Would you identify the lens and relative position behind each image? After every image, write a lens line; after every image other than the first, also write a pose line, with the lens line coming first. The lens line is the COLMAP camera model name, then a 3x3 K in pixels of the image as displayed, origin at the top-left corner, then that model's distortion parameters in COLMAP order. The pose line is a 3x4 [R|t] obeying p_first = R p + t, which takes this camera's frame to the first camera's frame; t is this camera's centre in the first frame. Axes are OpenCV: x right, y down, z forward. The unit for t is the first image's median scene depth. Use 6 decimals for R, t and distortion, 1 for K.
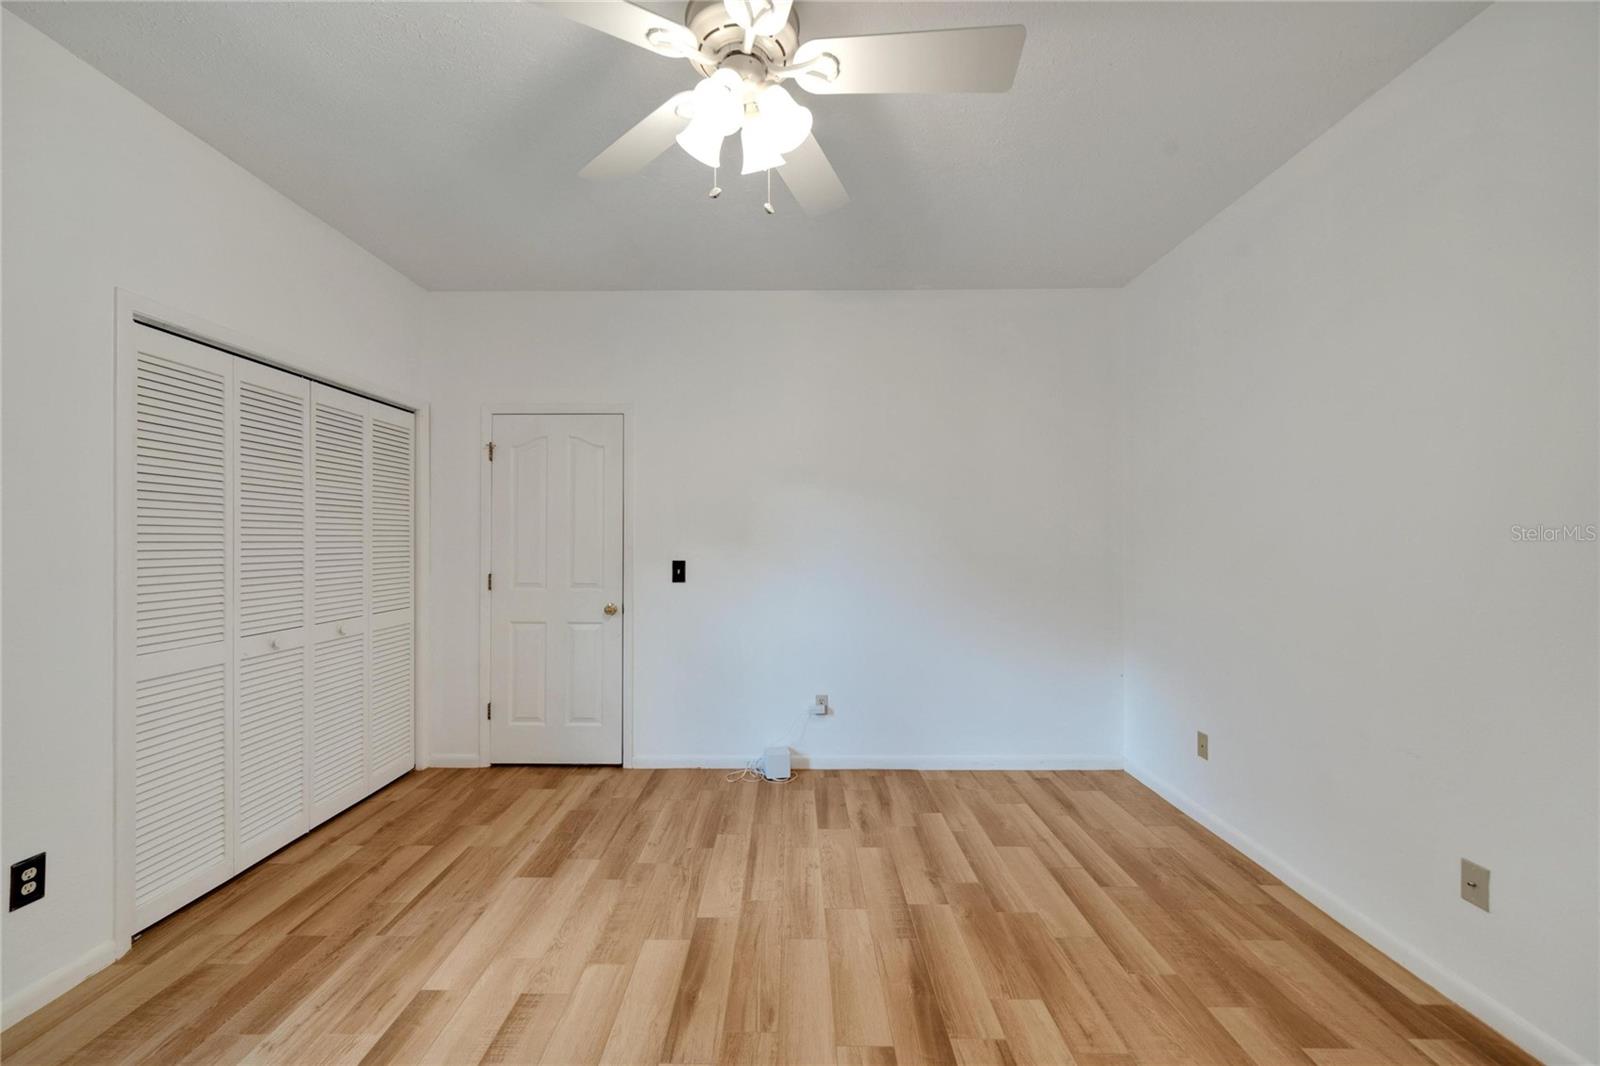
lens RADIAL K [[618.5, 0, 792.4], [0, 618.5, 545.8], [0, 0, 1]] dist [-0.000557, 0.000150]
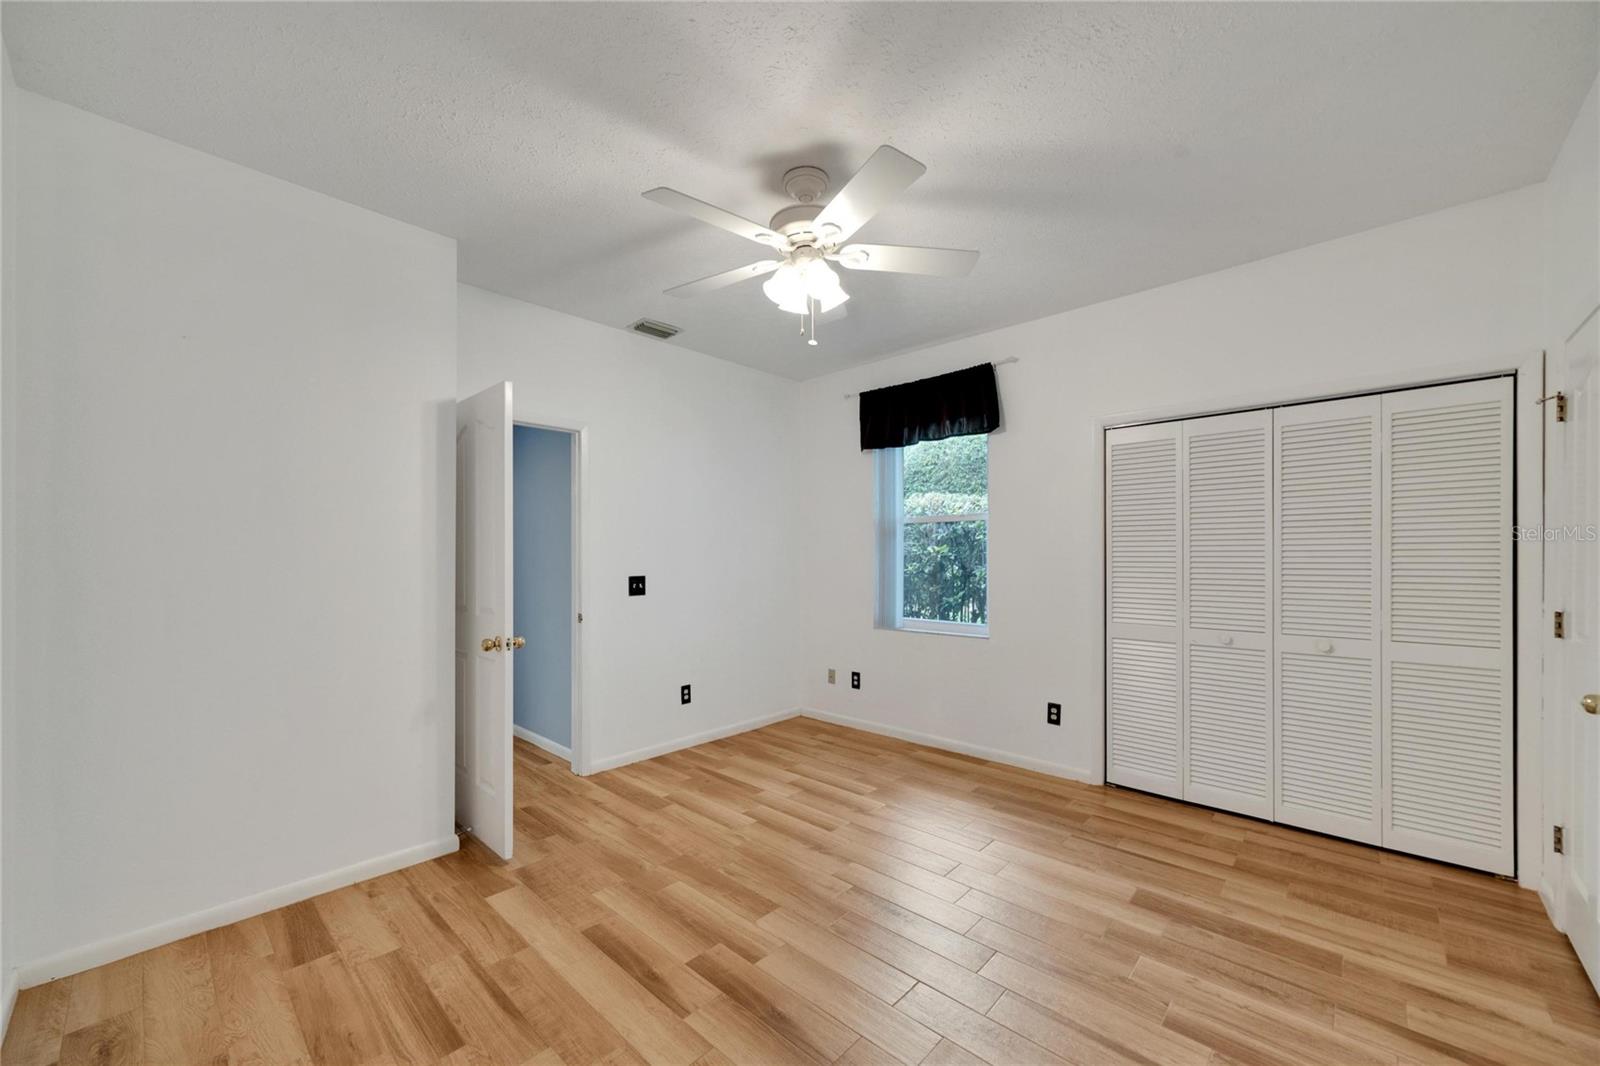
lens RADIAL K [[623.2, 0, 794.6], [0, 623.2, 520.3], [0, 0, 1]] dist [0.001843, 0.000428]
pose [[-0.683386, -0.039125, -0.729008, 0.694088], [-0.007365, 0.998882, -0.046705, -0.015434], [0.730020, -0.026548, -0.682909, 1.274439]]
